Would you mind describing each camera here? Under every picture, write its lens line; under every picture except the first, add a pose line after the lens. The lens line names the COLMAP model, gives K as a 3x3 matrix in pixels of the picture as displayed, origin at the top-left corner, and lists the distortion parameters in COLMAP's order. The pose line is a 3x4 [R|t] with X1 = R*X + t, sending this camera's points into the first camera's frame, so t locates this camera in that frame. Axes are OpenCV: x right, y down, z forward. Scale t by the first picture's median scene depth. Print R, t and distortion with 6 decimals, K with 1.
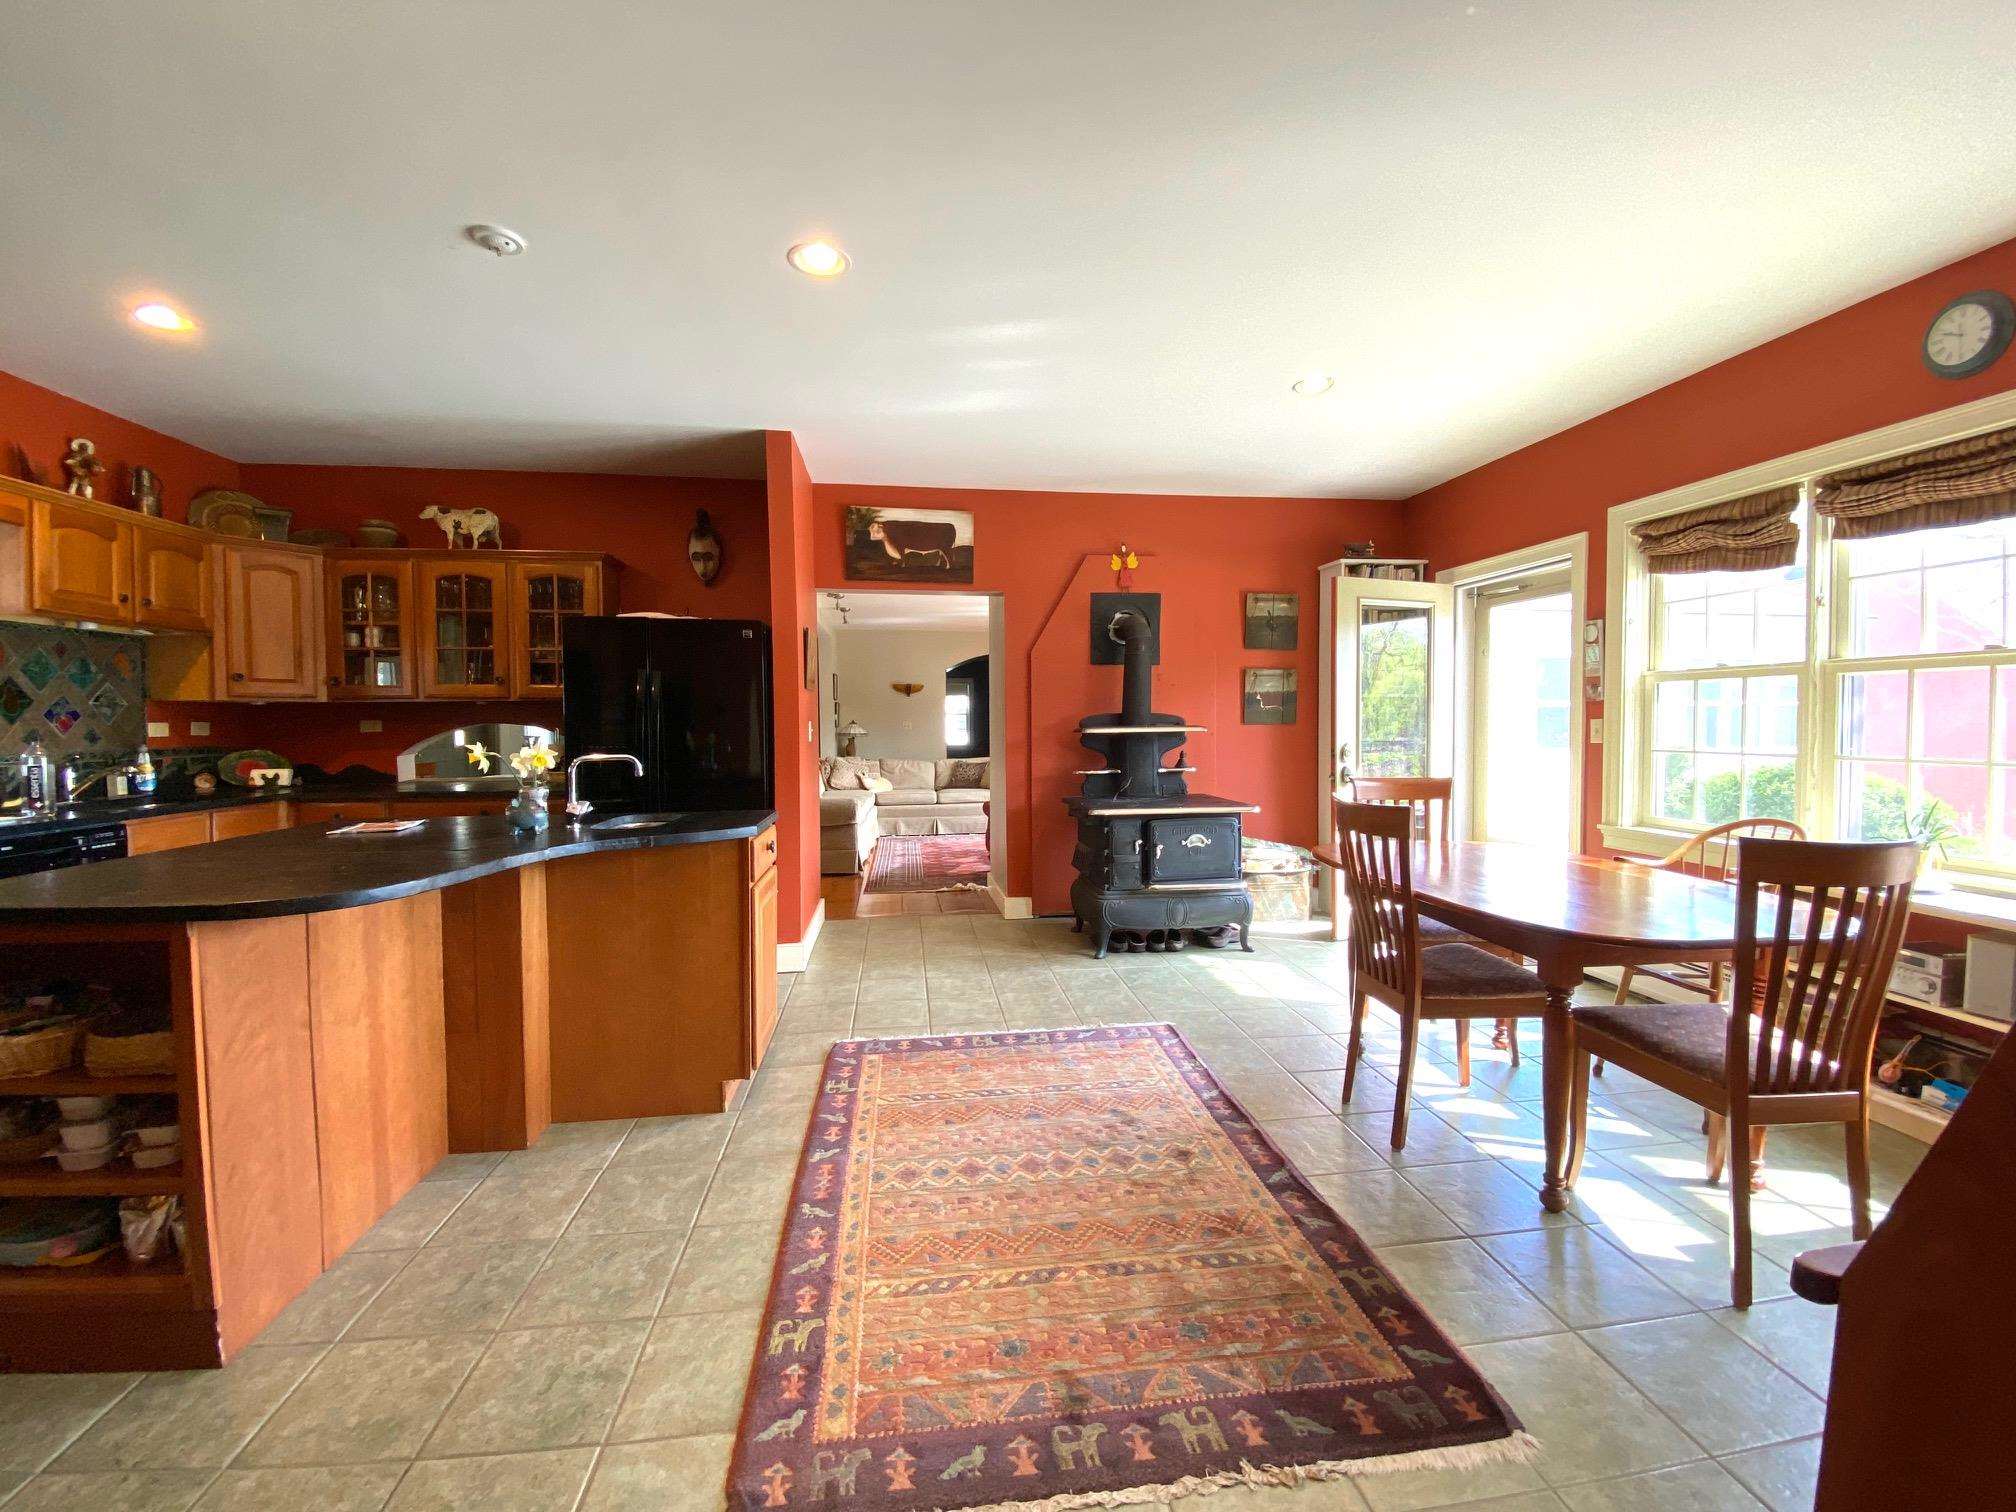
lens RADIAL K [[814.9, 0, 1008.5], [0, 814.9, 751.5], [0, 0, 1]] dist [-0.014272, -0.005368]
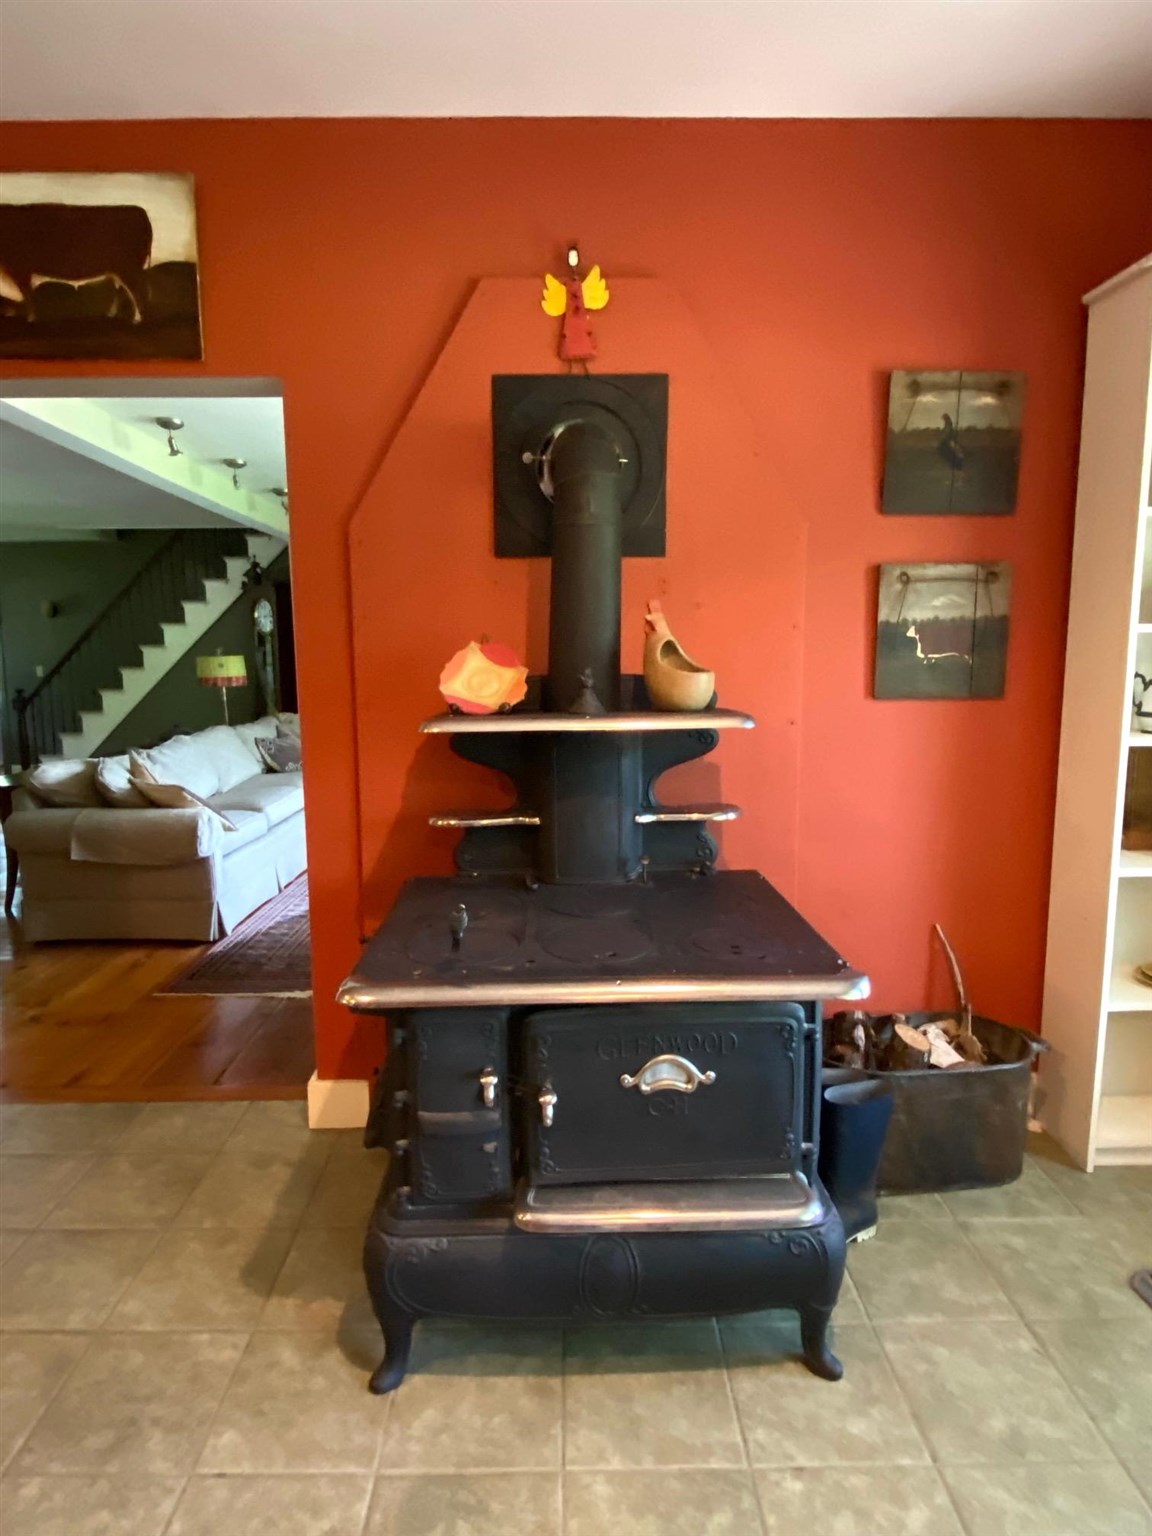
lens RADIAL K [[855.7, 0, 576.2], [0, 855.7, 765.8], [0, 0, 1]] dist [-0.026461, -0.000555]
pose [[0.992815, 0.020201, -0.117942, 0.196627], [-0.008495, 0.995058, 0.098927, -0.042546], [0.119357, -0.097214, 0.988081, 0.562964]]
